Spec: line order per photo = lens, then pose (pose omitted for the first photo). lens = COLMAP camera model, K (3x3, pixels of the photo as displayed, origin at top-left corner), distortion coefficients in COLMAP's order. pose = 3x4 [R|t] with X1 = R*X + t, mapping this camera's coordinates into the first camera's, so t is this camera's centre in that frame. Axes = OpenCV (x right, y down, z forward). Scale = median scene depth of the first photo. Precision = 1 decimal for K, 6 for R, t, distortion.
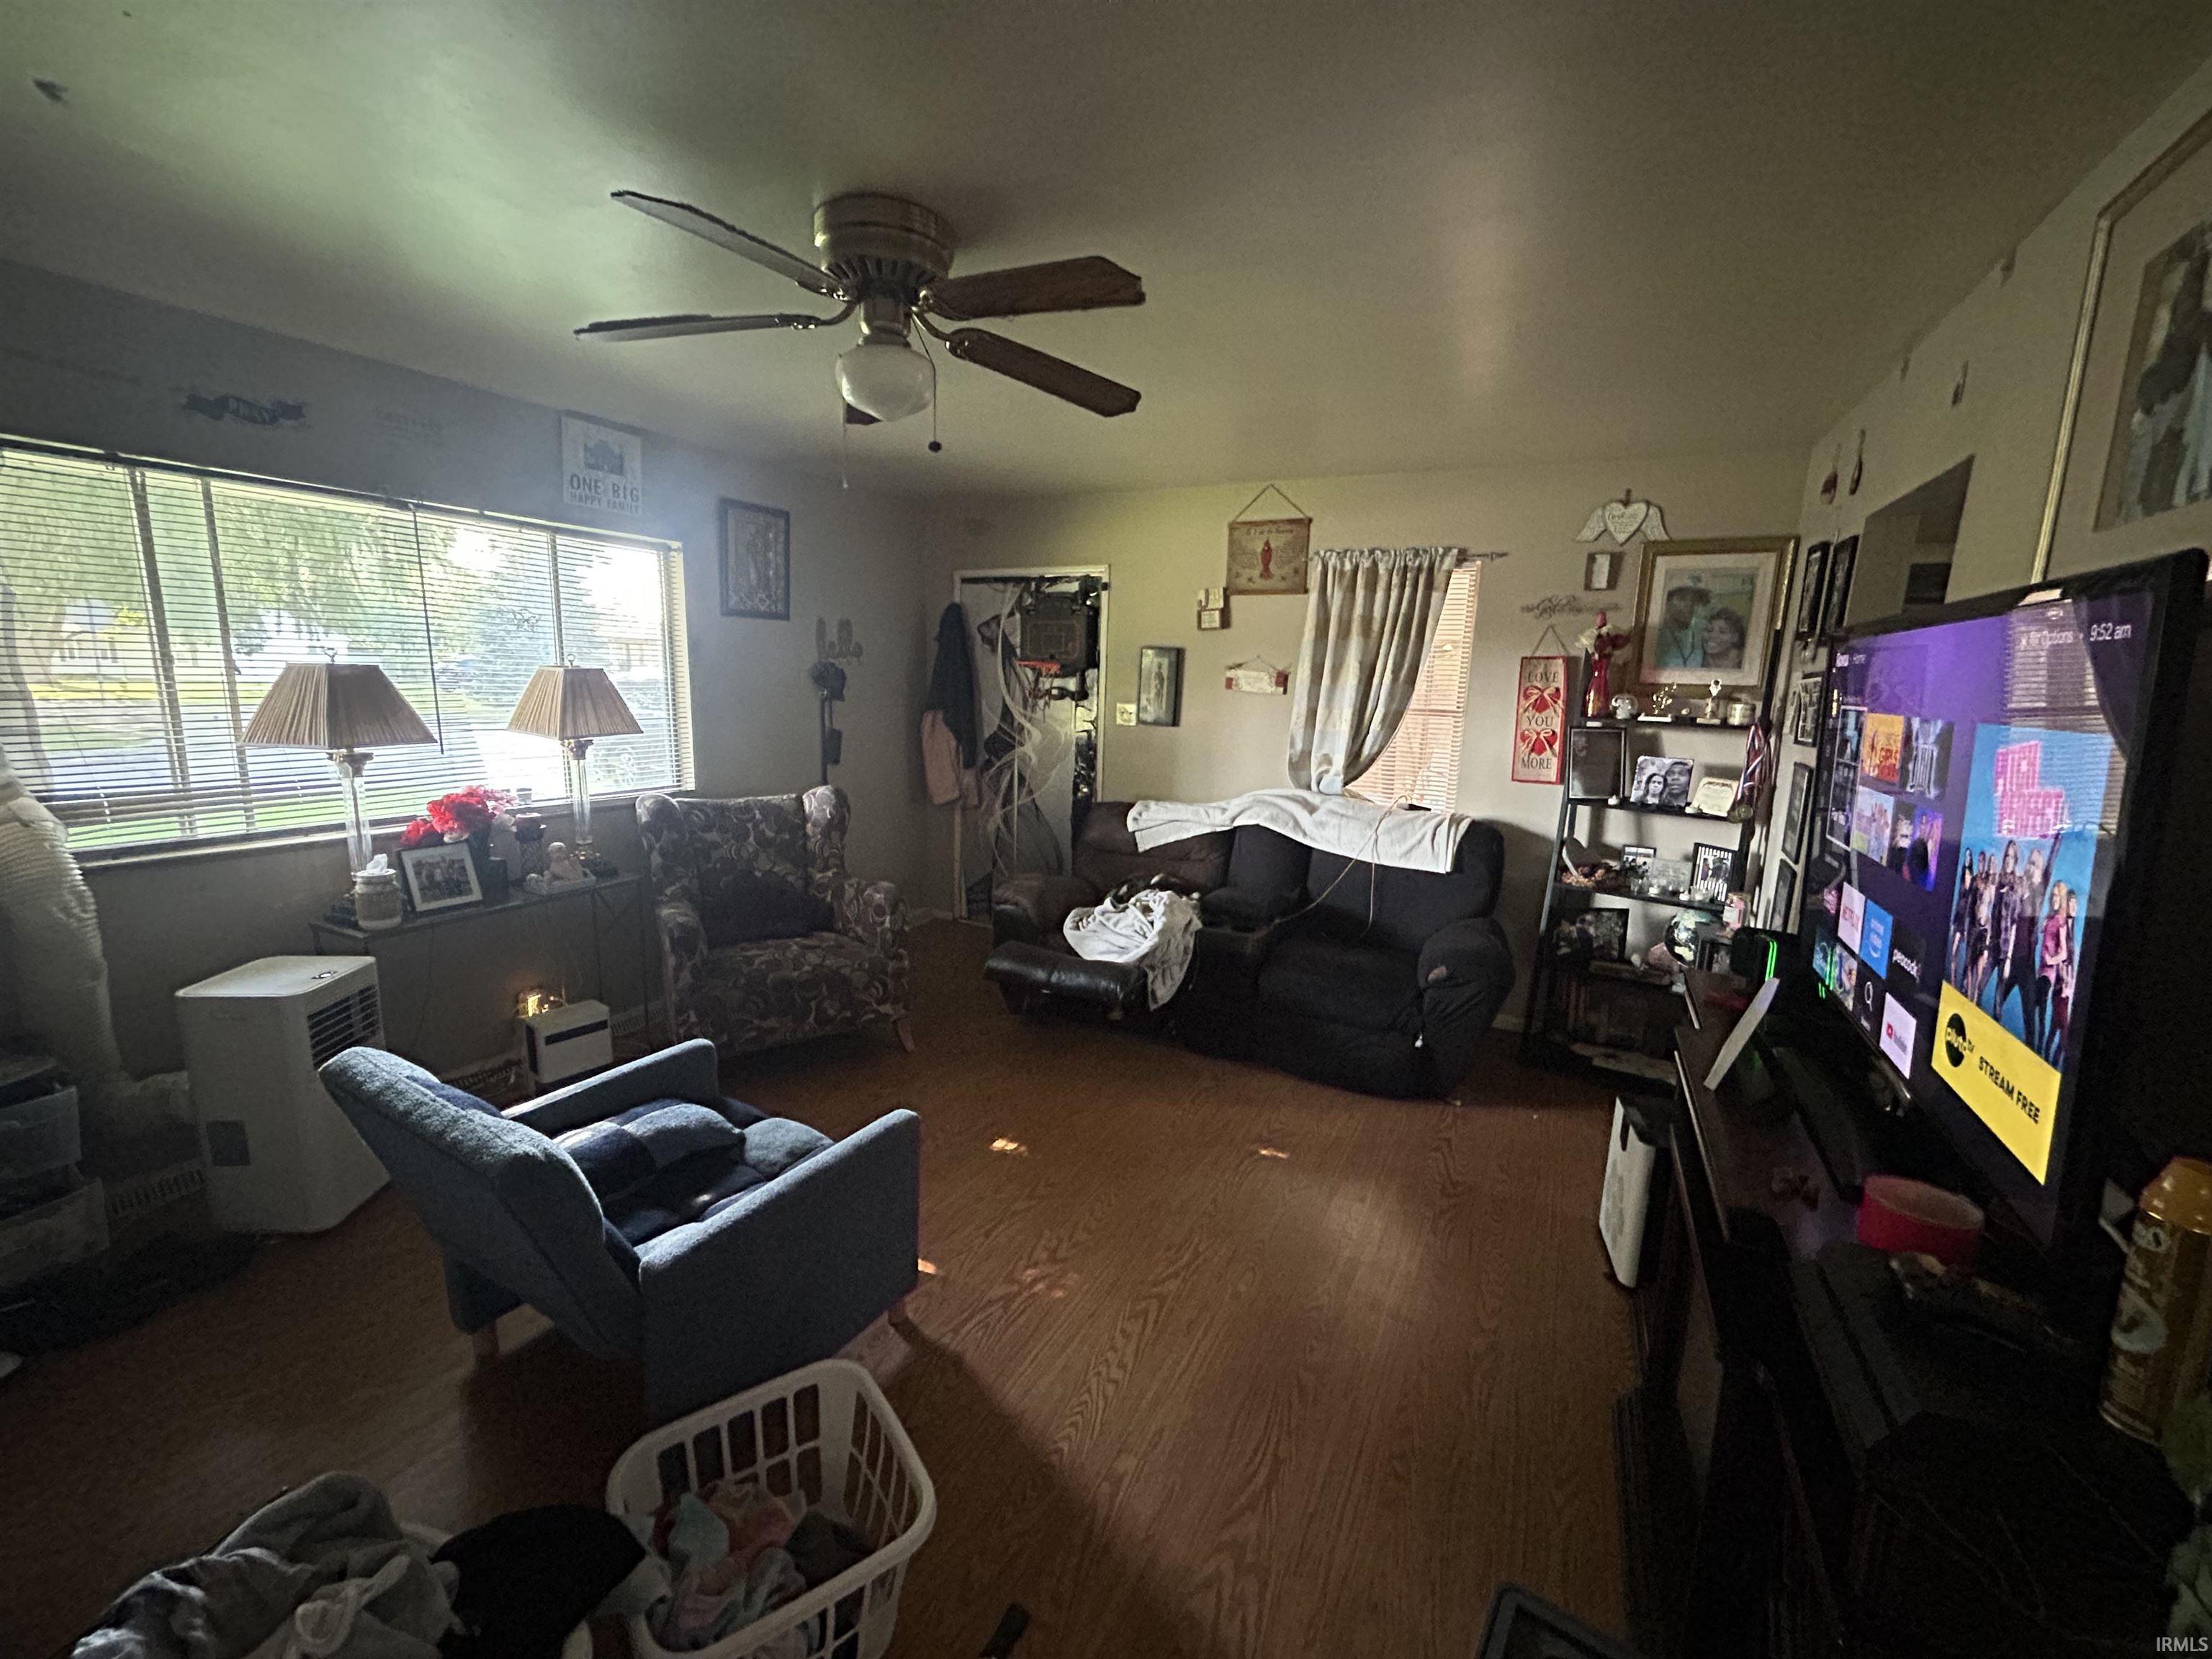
lens RADIAL K [[892.8, 0, 1106.0], [0, 892.8, 829.5], [0, 0, 1]] dist [-0.000503, -0.000180]
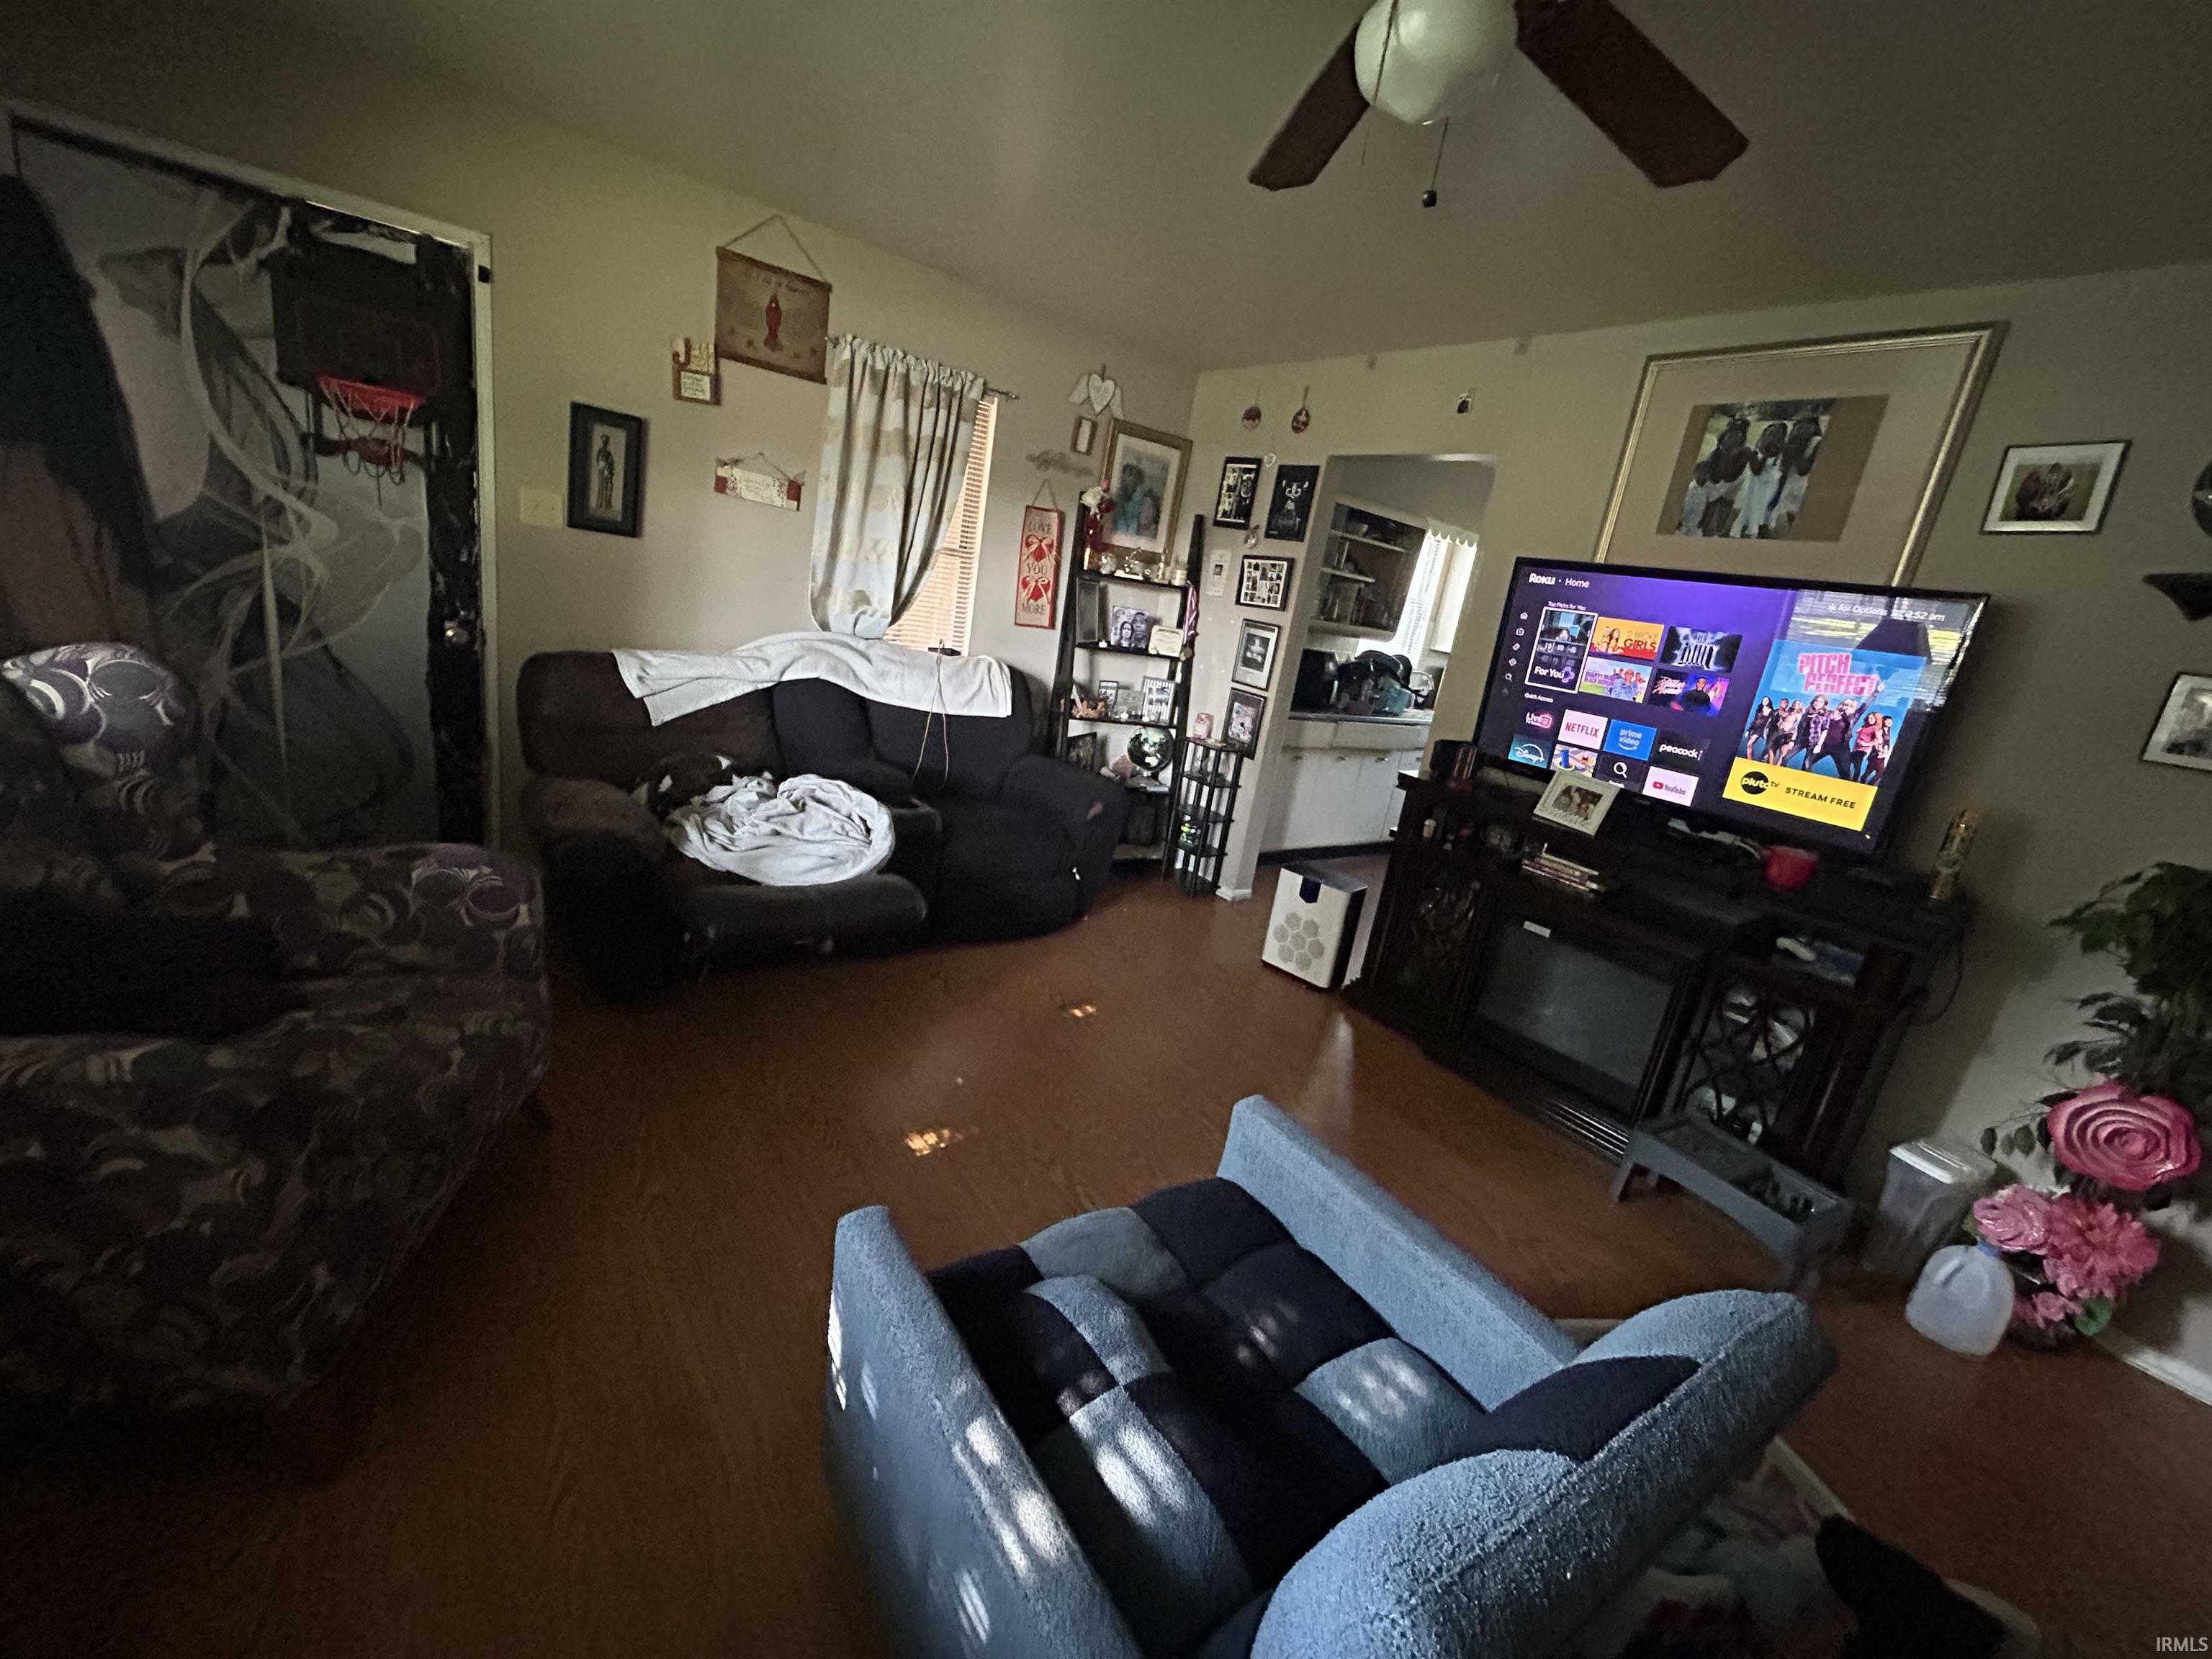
lens RADIAL K [[892.8, 0, 1106.0], [0, 892.8, 829.5], [0, 0, 1]] dist [-0.000503, -0.000180]
pose [[0.427806, -0.206284, 0.880016, -0.465506], [0.016688, 0.975245, 0.220494, -0.046163], [-0.903716, -0.079643, 0.420659, 0.404312]]
